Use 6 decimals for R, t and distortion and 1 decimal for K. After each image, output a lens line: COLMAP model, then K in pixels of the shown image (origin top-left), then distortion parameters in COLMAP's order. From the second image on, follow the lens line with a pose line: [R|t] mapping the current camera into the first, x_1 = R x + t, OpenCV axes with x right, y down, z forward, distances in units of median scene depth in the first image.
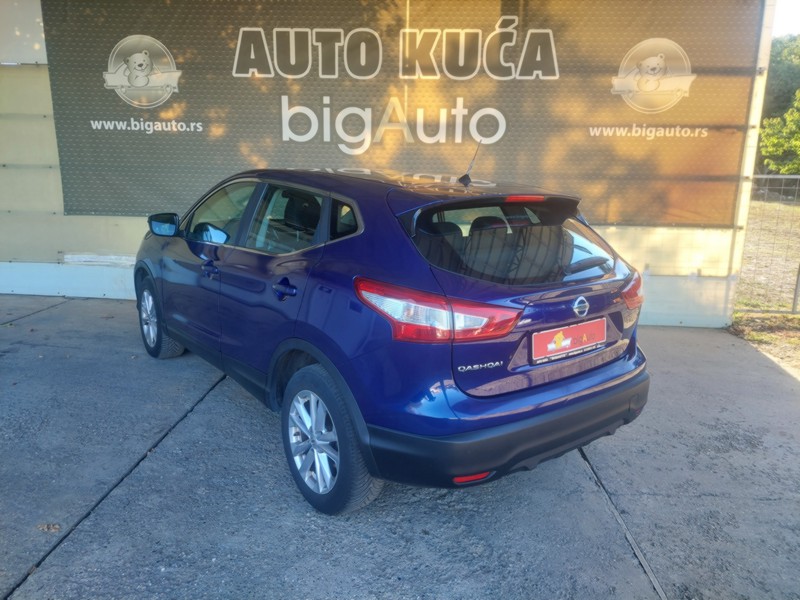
lens RADIAL K [[584.8, 0, 399.6], [0, 584.8, 295.5], [0, 0, 1]] dist [0.039745, -0.025369]
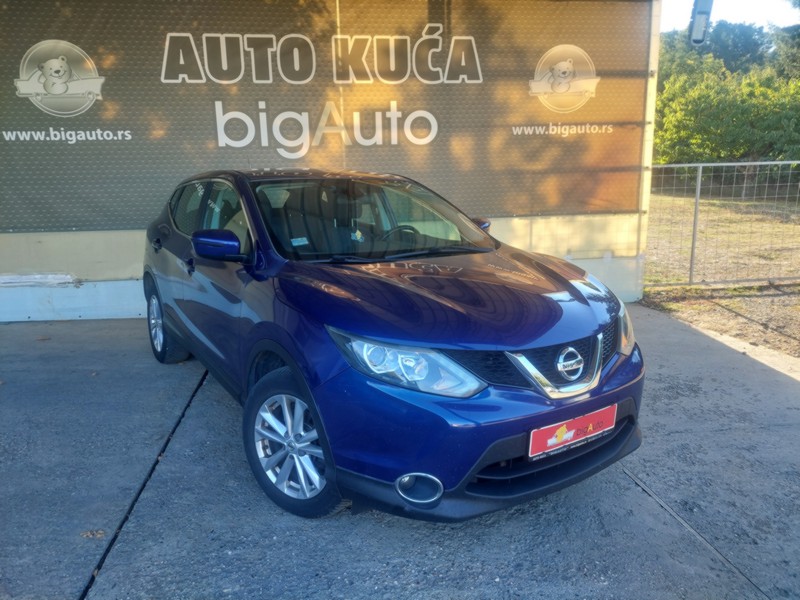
lens RADIAL K [[583.2, 0, 401.3], [0, 583.2, 298.2], [0, 0, 1]] dist [0.043388, -0.028573]
pose [[0.982001, -0.074583, 0.173524, -0.091113], [0.075826, 0.997121, -0.000533, 0.015617], [-0.172985, 0.013681, 0.984829, -0.026042]]
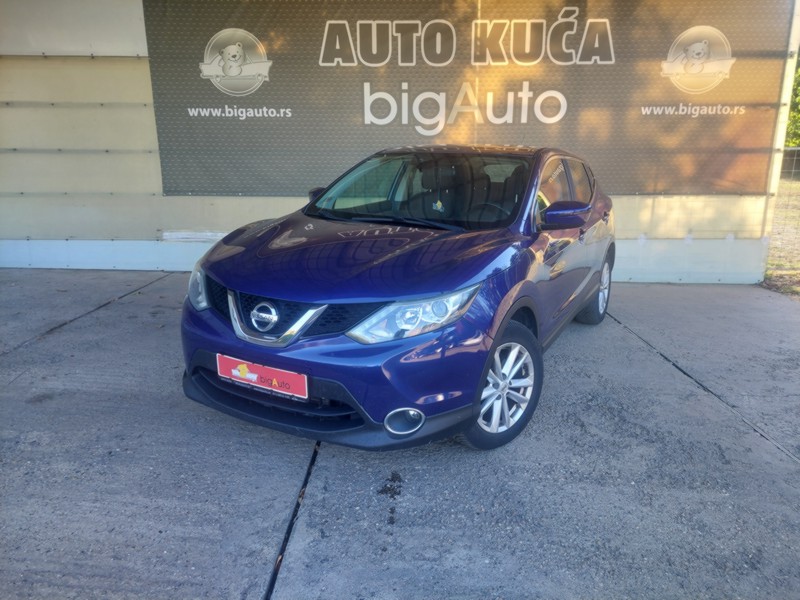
lens RADIAL K [[576.7, 0, 412.3], [0, 576.7, 298.5], [0, 0, 1]] dist [0.042015, -0.029150]
pose [[0.999209, -0.024981, 0.030940, -0.157171], [0.024004, 0.999214, 0.031534, 0.033729], [-0.031703, -0.030767, 0.999024, -0.104801]]
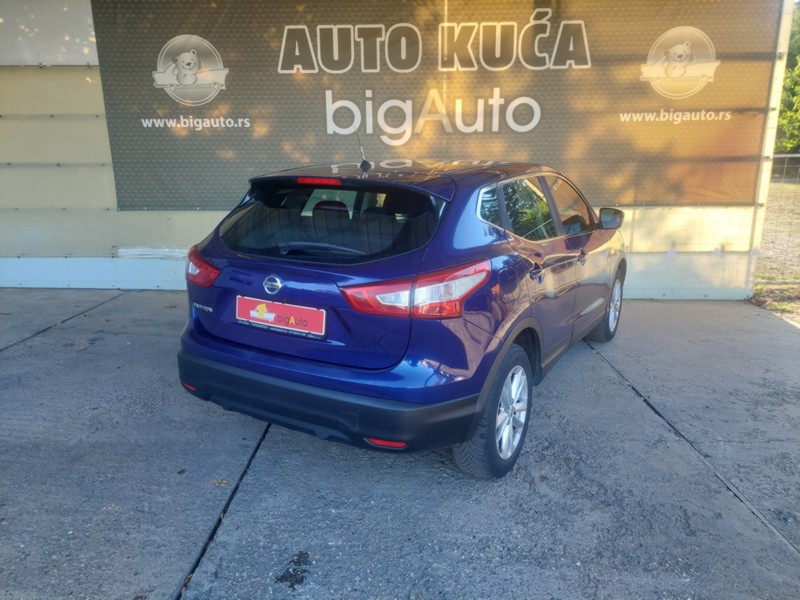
lens RADIAL K [[580.1, 0, 400.0], [0, 580.1, 300.0], [0, 0, 1]] dist [0.039173, -0.025106]
pose [[0.999384, -0.030360, 0.017608, -0.100142], [0.029849, 0.999146, 0.028576, 0.007049], [-0.018460, -0.028033, 0.999437, -0.049904]]
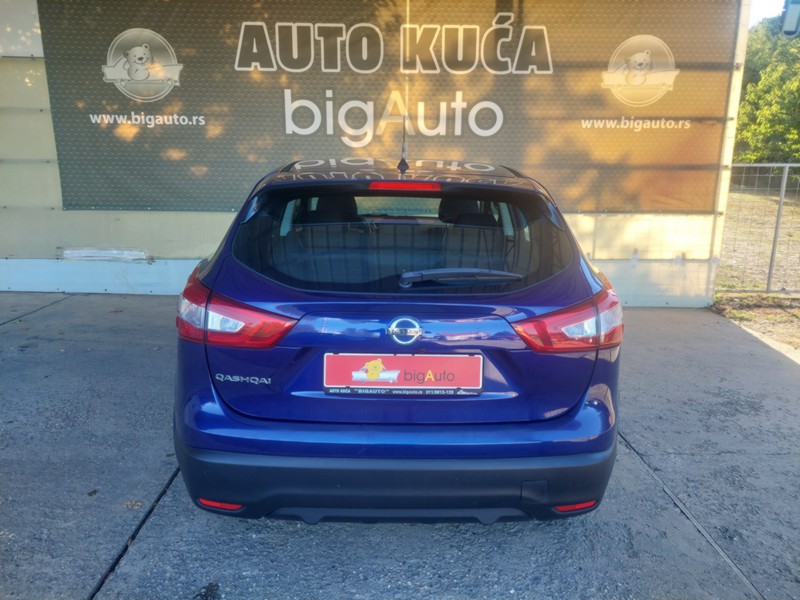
lens RADIAL K [[582.1, 0, 405.9], [0, 582.1, 293.8], [0, 0, 1]] dist [0.036299, -0.021356]
pose [[0.997541, -0.022939, 0.066219, -0.067755], [0.022329, 0.999701, 0.009936, 0.007958], [-0.066427, -0.008433, 0.997756, -0.025864]]
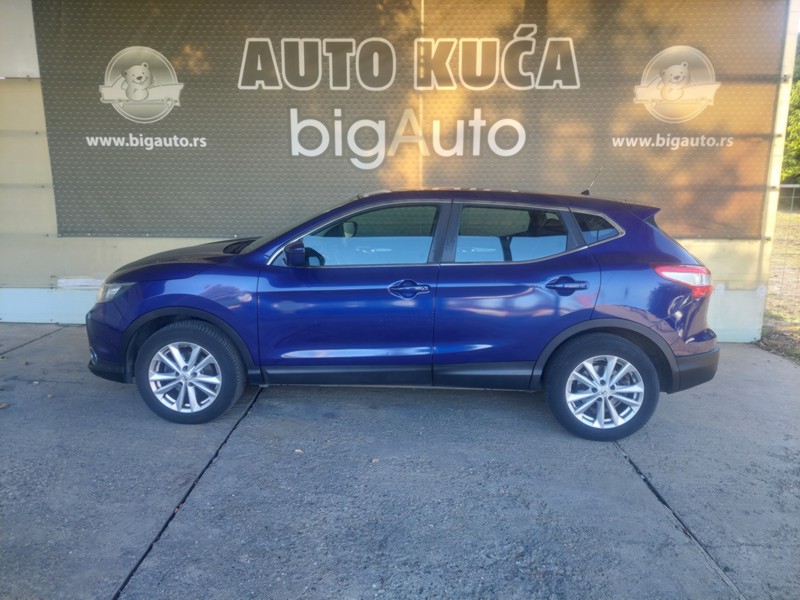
lens RADIAL K [[584.7, 0, 401.0], [0, 584.7, 293.1], [0, 0, 1]] dist [0.042835, -0.028826]
pose [[0.999377, -0.019008, 0.029730, -0.056821], [0.019710, 0.999530, -0.023490, -0.015649], [-0.029269, 0.024061, 0.999282, 0.052196]]
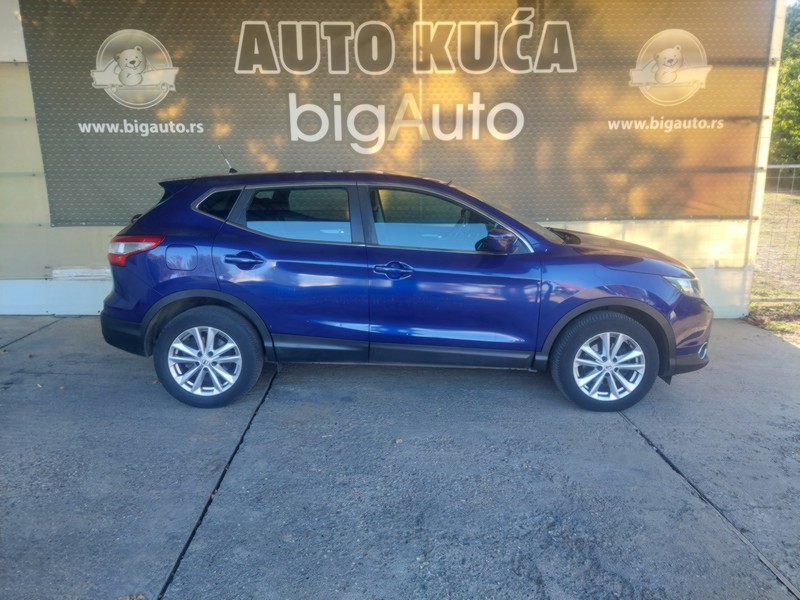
lens RADIAL K [[585.7, 0, 410.3], [0, 585.7, 293.8], [0, 0, 1]] dist [0.040377, -0.025316]
pose [[0.996253, -0.040461, 0.076438, -0.093826], [0.039984, 0.999170, 0.007761, -0.018020], [-0.076689, -0.004676, 0.997044, 0.042104]]
